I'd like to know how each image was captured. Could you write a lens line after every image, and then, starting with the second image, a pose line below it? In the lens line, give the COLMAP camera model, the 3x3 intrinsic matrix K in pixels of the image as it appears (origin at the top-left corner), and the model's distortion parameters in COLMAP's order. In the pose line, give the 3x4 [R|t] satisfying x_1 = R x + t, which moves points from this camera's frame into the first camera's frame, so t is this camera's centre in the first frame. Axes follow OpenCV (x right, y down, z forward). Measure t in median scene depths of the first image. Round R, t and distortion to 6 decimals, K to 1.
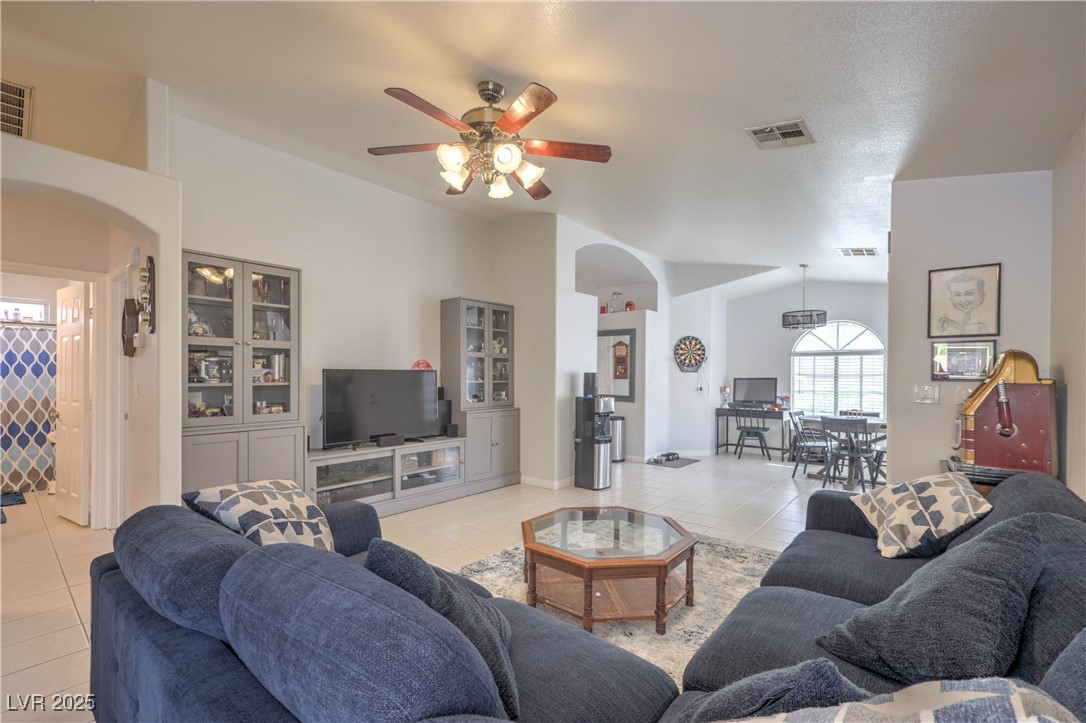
lens RADIAL K [[440.6, 0, 554.8], [0, 440.6, 373.7], [0, 0, 1]] dist [0.000477, 0.000597]
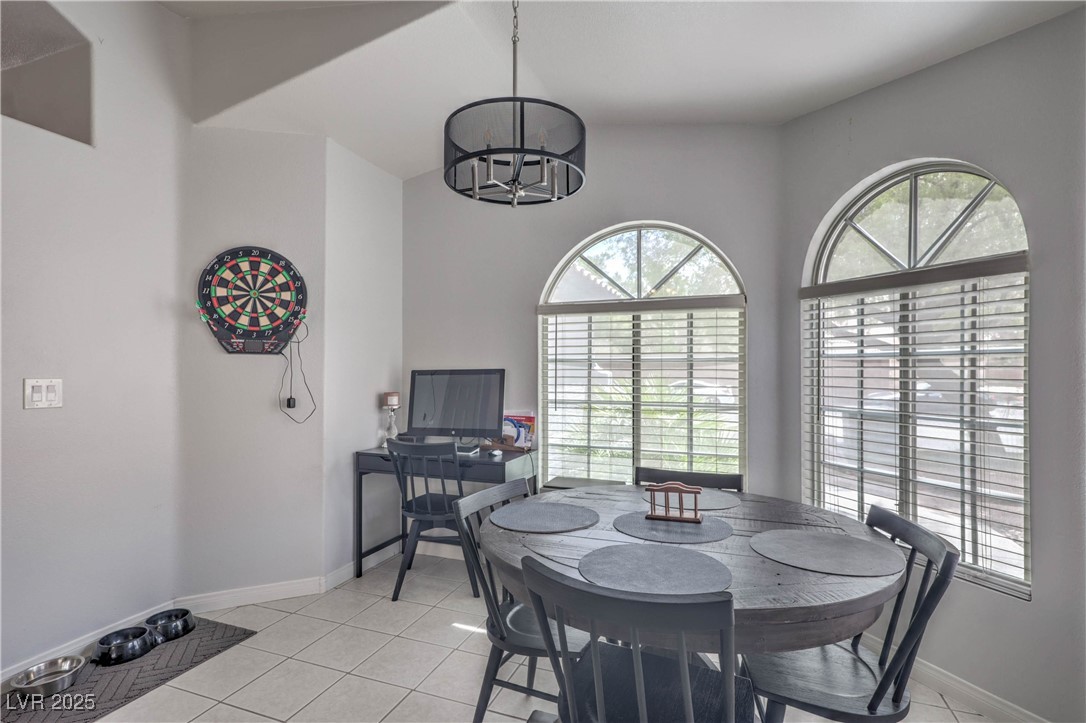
lens RADIAL K [[533.3, 0, 536.5], [0, 533.3, 367.5], [0, 0, 1]] dist [0.001354, 0.000515]
pose [[0.946904, -0.004378, 0.321486, 0.380788], [0.002909, 0.999983, 0.005049, 0.005467], [-0.321503, -0.003845, 0.946901, 0.547516]]
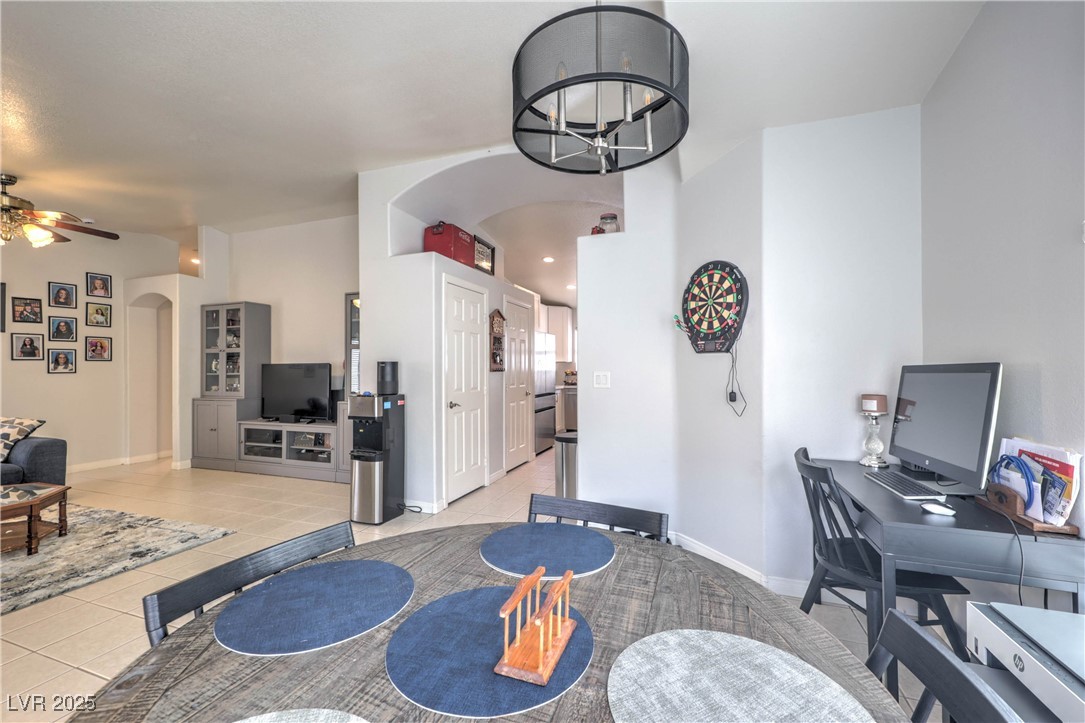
lens RADIAL K [[440.2, 0, 551.3], [0, 440.2, 363.5], [0, 0, 1]] dist [0.000477, 0.000597]
pose [[0.341536, -0.016622, -0.939722, 0.630134], [0.011566, 0.999842, -0.013482, 0.009834], [0.939797, -0.006264, 0.341675, 0.732327]]
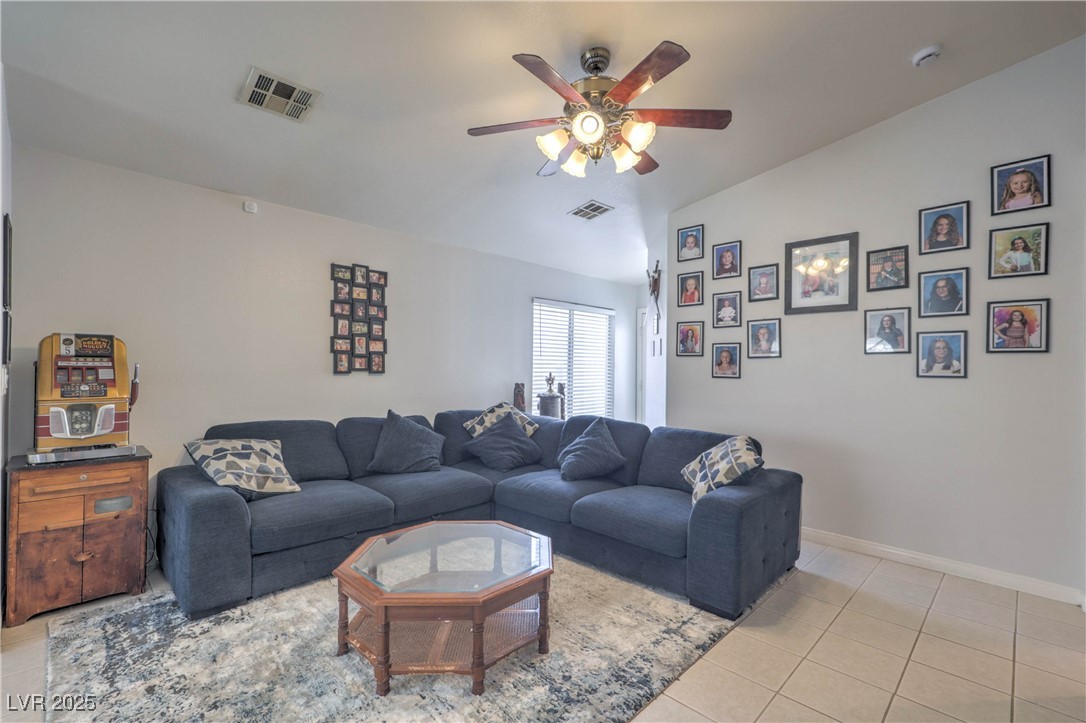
lens RADIAL K [[472.2, 0, 553.1], [0, 472.2, 369.7], [0, 0, 1]] dist [0.002445, -0.000073]
pose [[-0.997010, -0.017405, 0.075284, -0.039058], [-0.017059, 0.999841, 0.005233, 0.003222], [-0.075363, 0.003933, -0.997148, 0.654167]]
